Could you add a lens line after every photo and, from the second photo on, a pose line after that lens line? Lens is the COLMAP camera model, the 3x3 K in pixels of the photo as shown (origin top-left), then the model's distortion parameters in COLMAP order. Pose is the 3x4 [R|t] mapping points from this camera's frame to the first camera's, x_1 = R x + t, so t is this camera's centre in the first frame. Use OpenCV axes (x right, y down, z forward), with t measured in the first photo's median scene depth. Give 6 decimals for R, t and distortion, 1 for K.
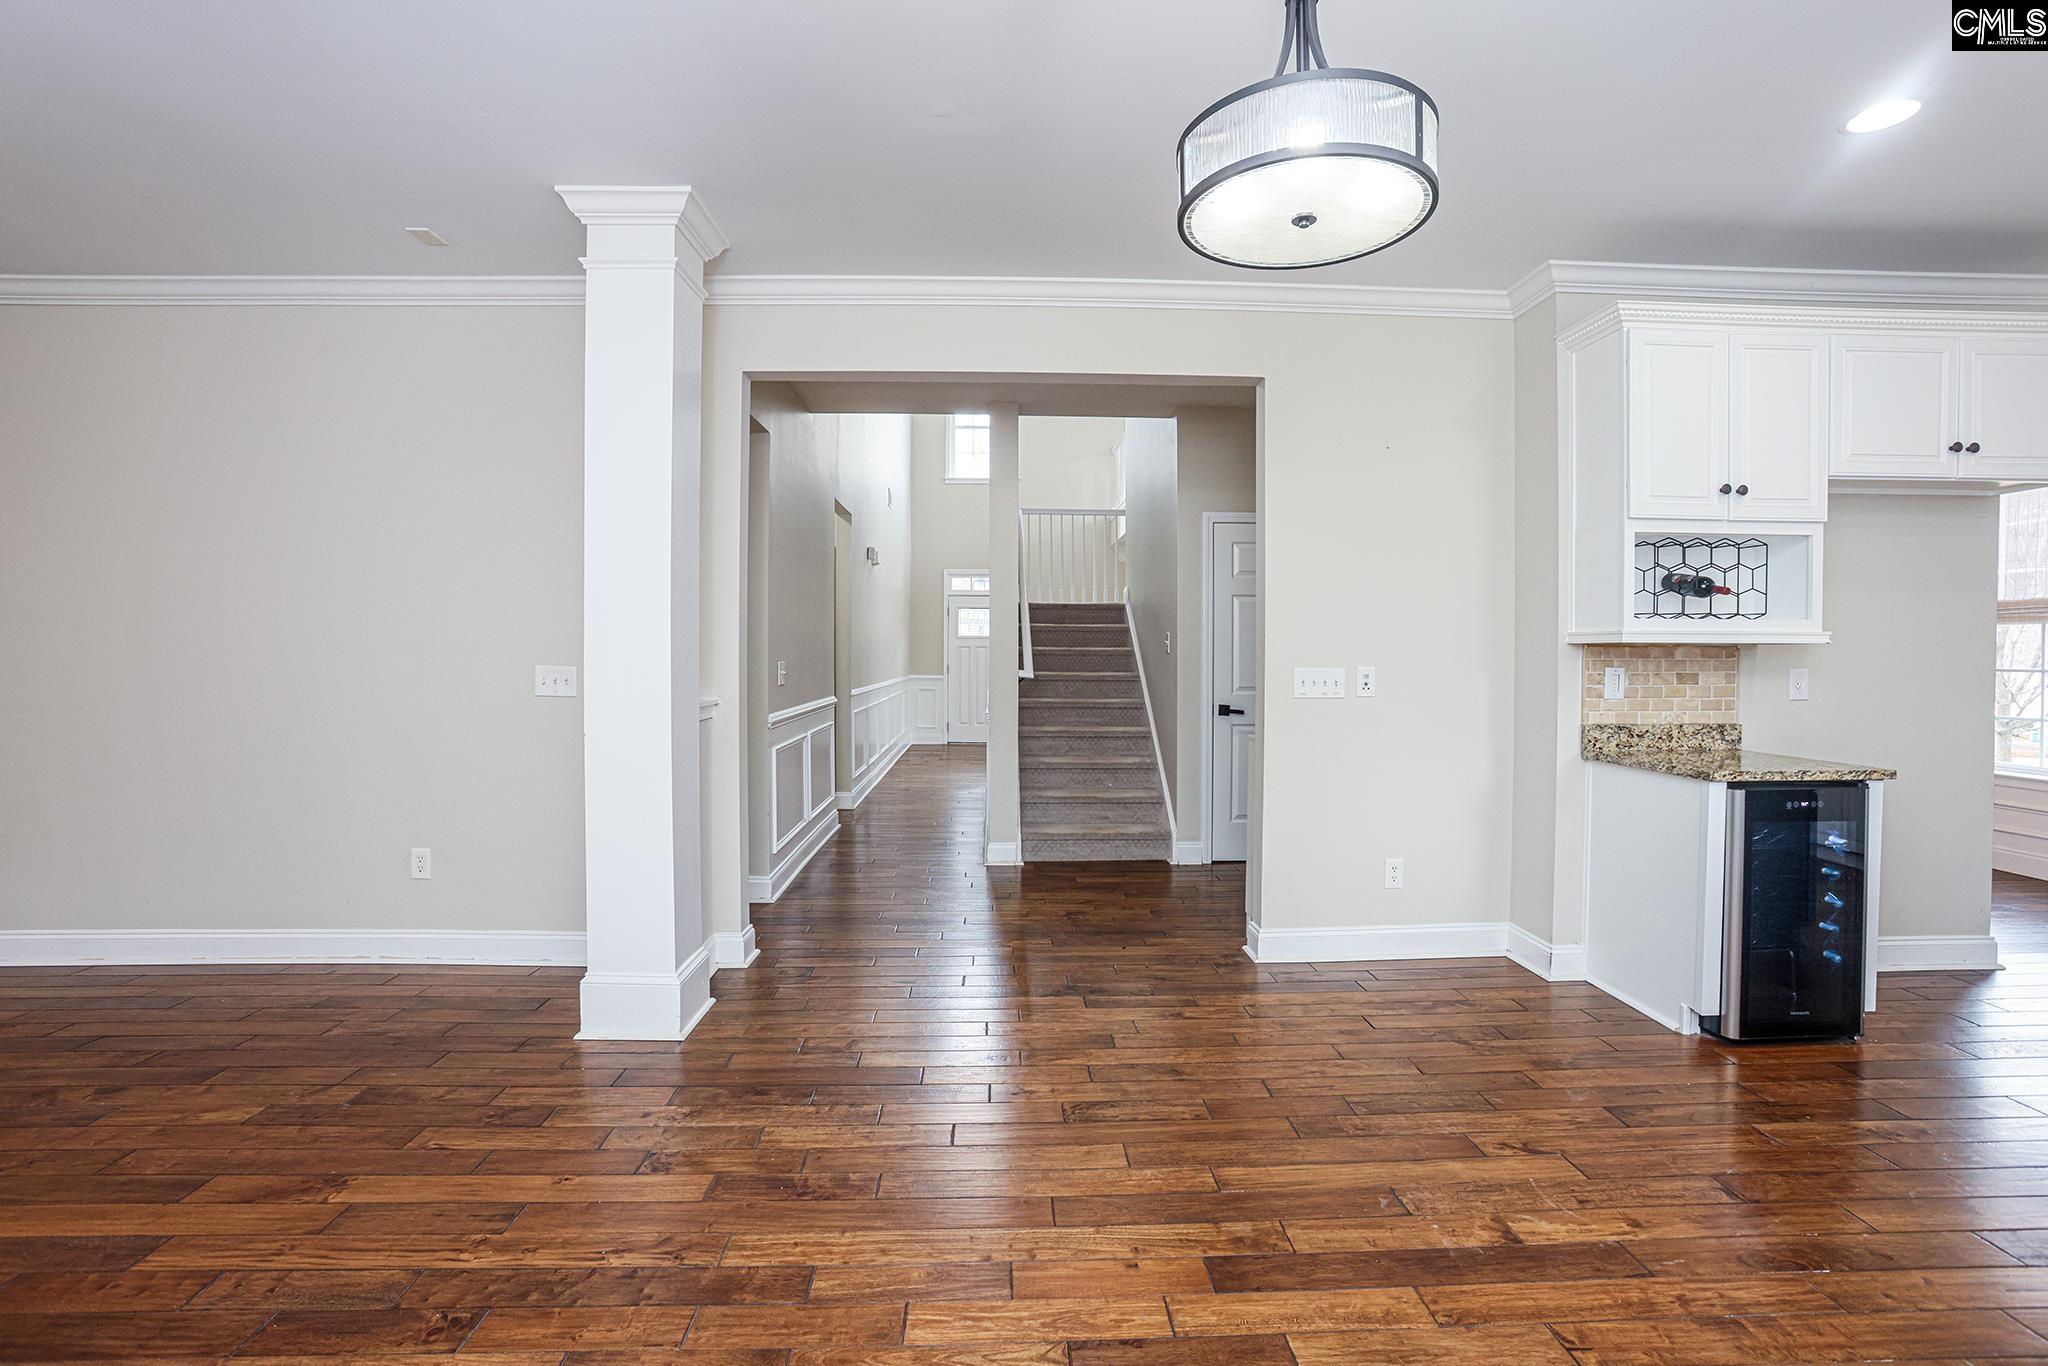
lens RADIAL K [[935.5, 0, 1022.5], [0, 935.5, 679.3], [0, 0, 1]] dist [0.011546, -0.000727]
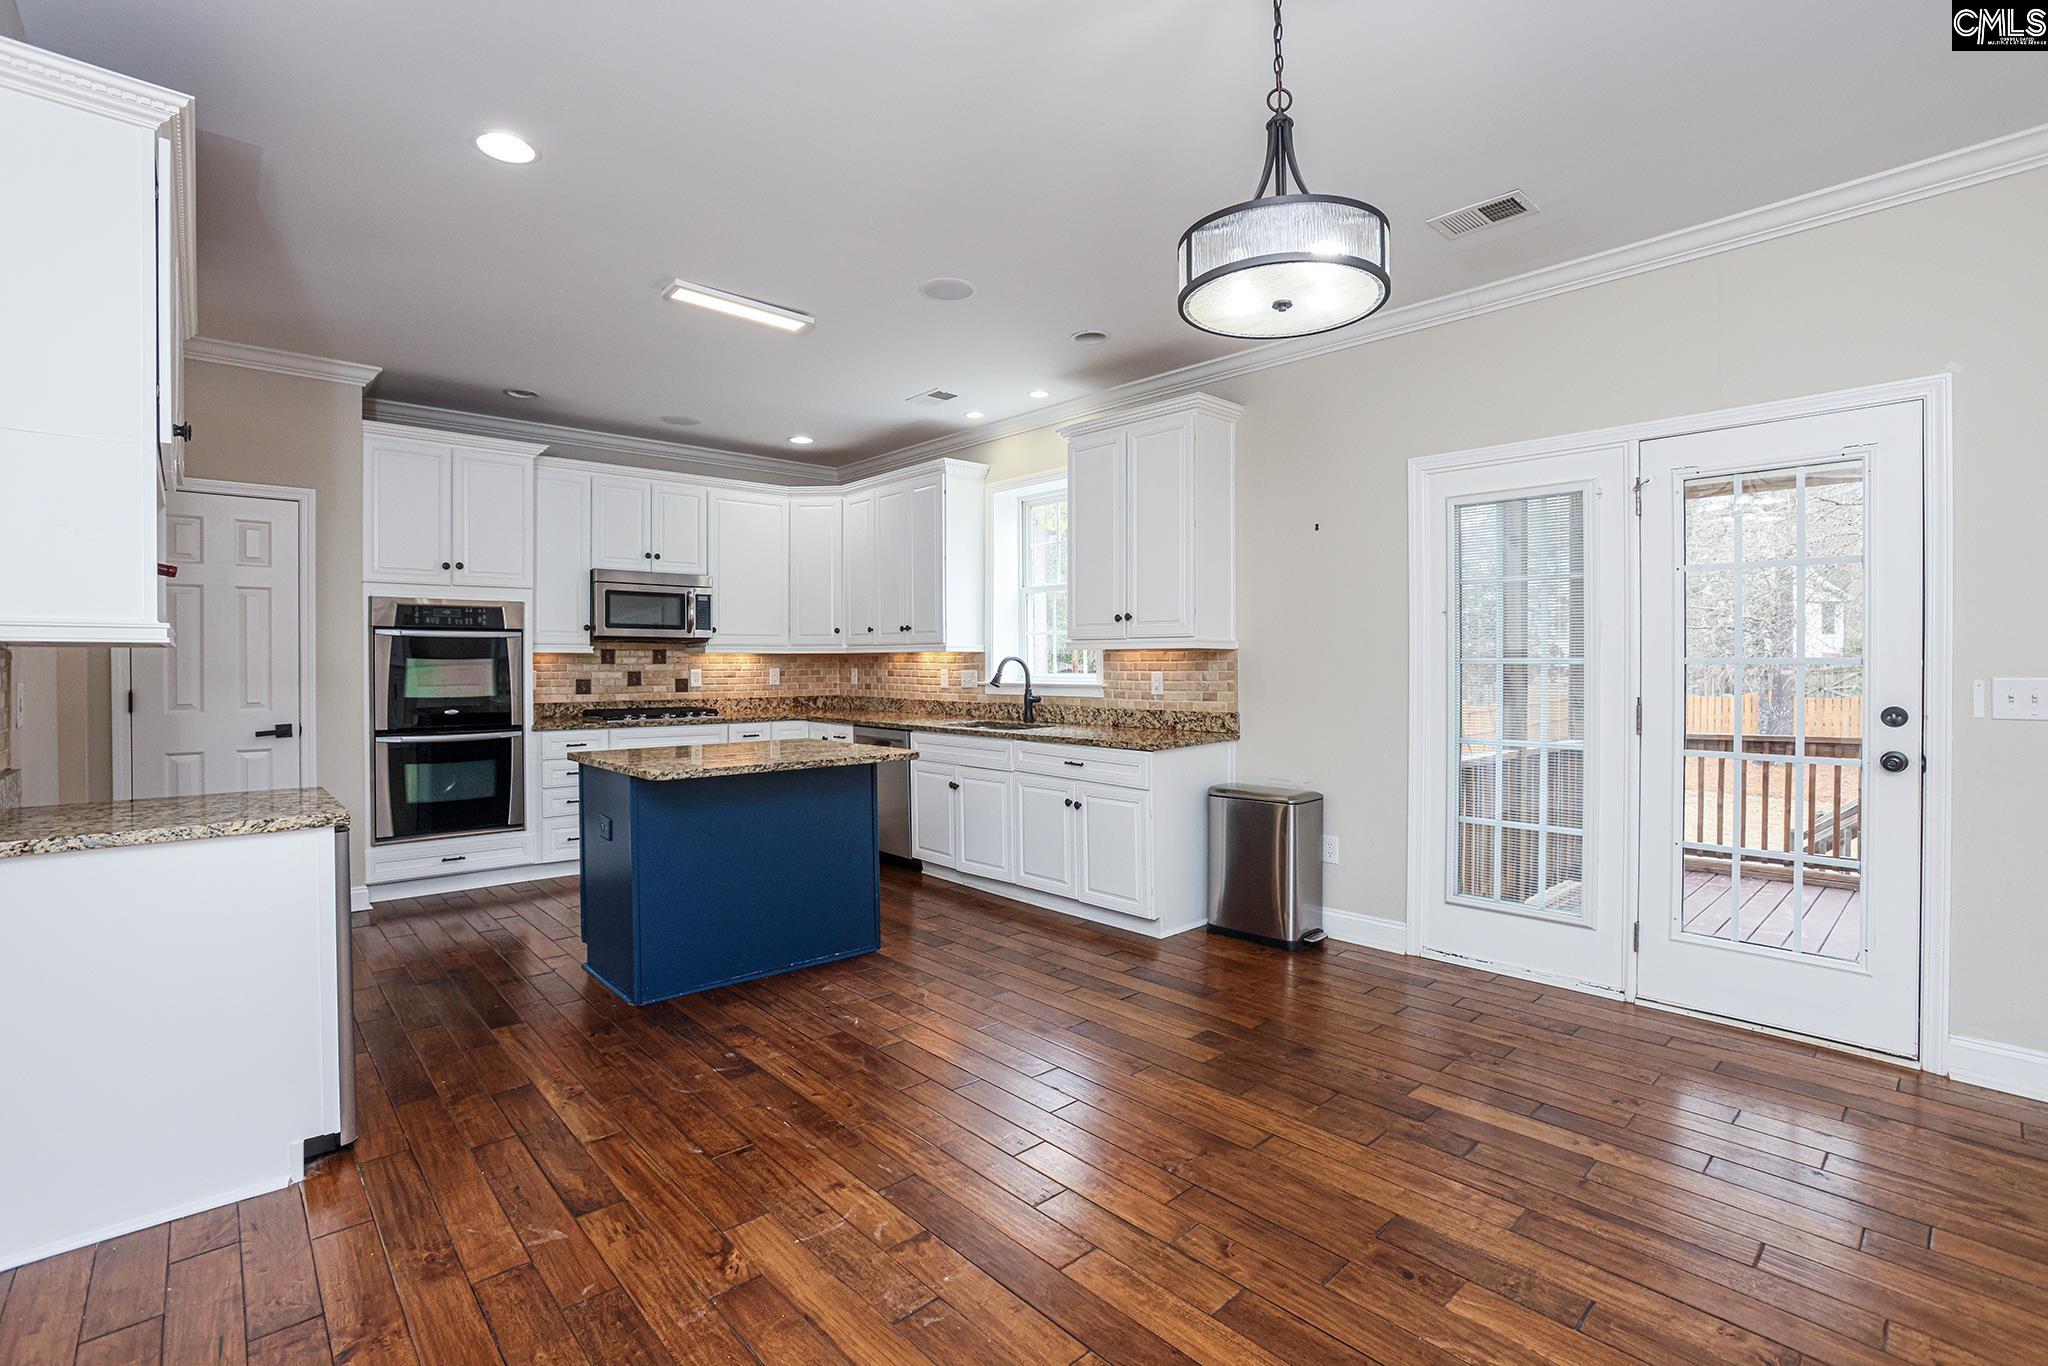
lens RADIAL K [[935.5, 0, 1024.3], [0, 935.5, 679.4], [0, 0, 1]] dist [0.011546, -0.000727]
pose [[-0.647406, -0.011908, 0.762052, -0.261159], [0.011381, 0.999615, 0.025289, -0.029963], [-0.762060, 0.025045, -0.647021, 1.268858]]
